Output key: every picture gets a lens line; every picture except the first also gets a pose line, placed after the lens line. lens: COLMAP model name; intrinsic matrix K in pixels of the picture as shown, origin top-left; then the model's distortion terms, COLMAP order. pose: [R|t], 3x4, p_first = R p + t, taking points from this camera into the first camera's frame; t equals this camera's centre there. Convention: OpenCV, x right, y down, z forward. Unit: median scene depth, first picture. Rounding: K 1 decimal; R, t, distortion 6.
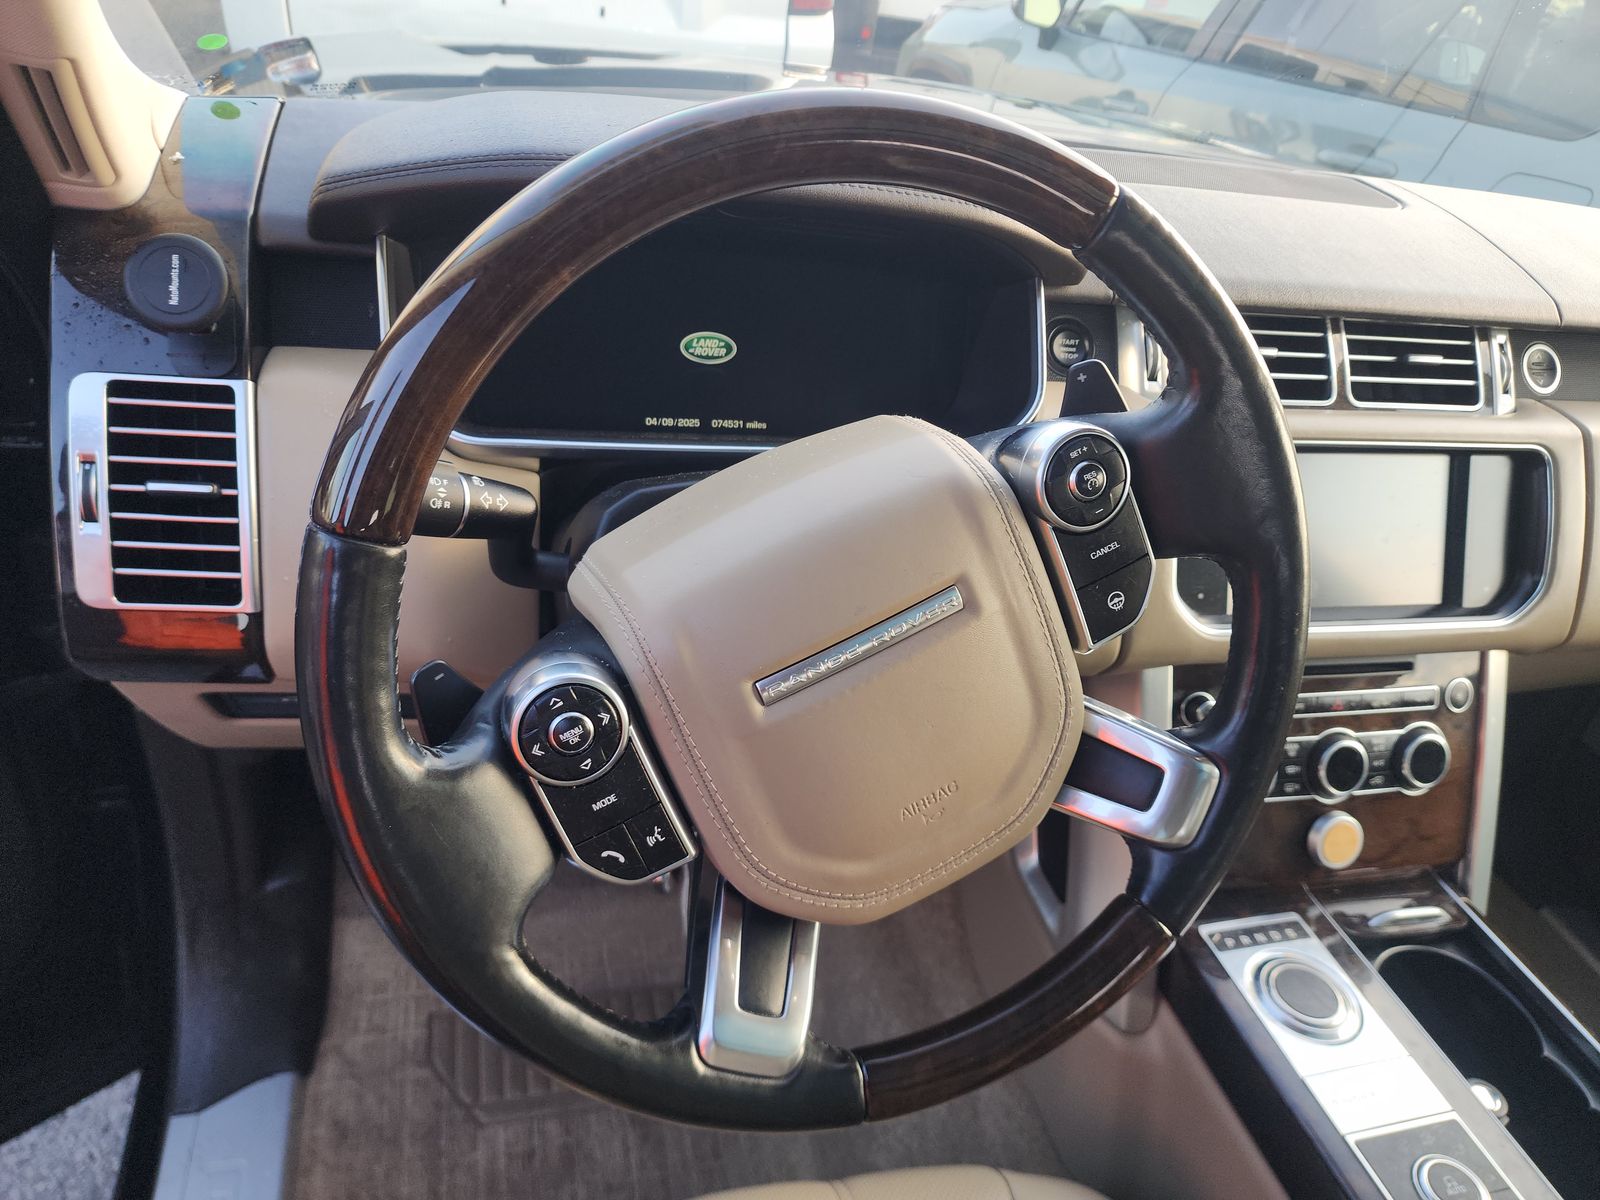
lens RADIAL K [[1066.0, 0, 793.8], [0, 1066.0, 608.7], [0, 0, 1]] dist [0.014596, -0.019954]
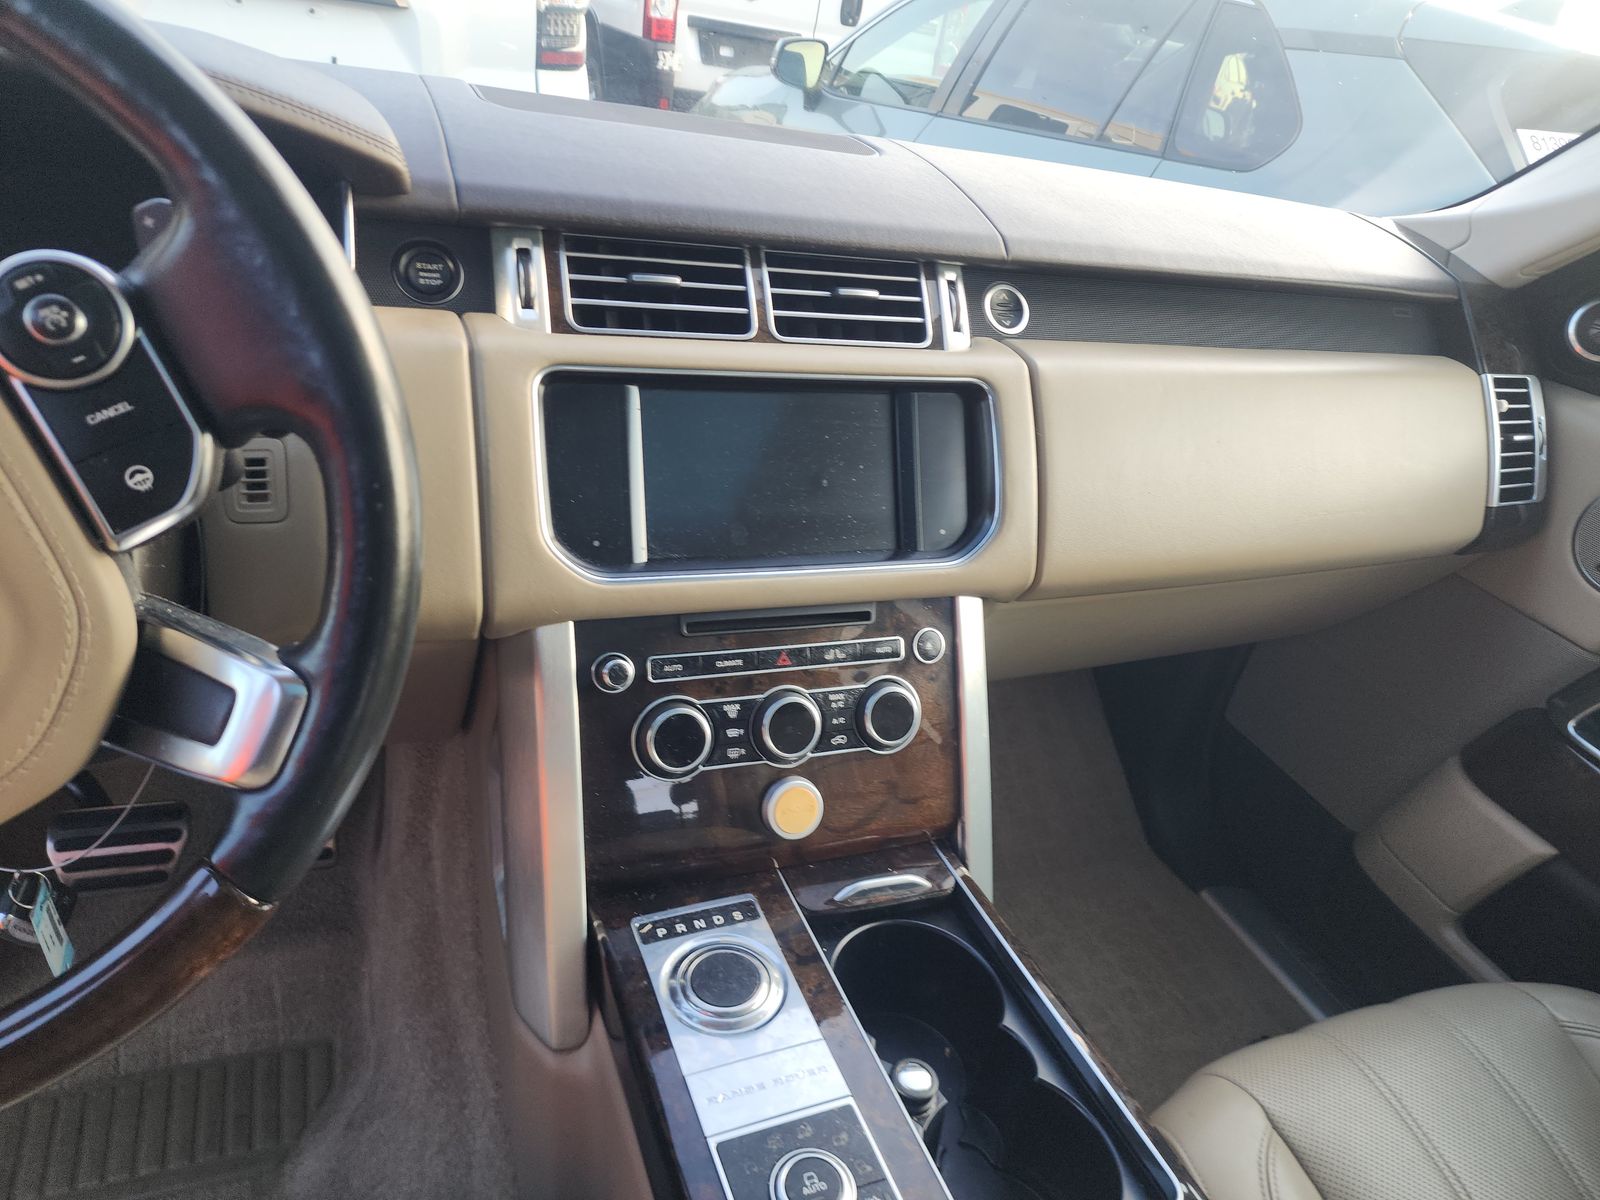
lens RADIAL K [[1066.0, 0, 801.1], [0, 1066.0, 593.4], [0, 0, 1]] dist [0.014596, -0.019954]
pose [[0.990675, -0.052113, 0.125883, 0.409067], [0.061517, 0.995505, -0.072008, 0.099712], [-0.121565, 0.079080, 0.989428, 0.084681]]
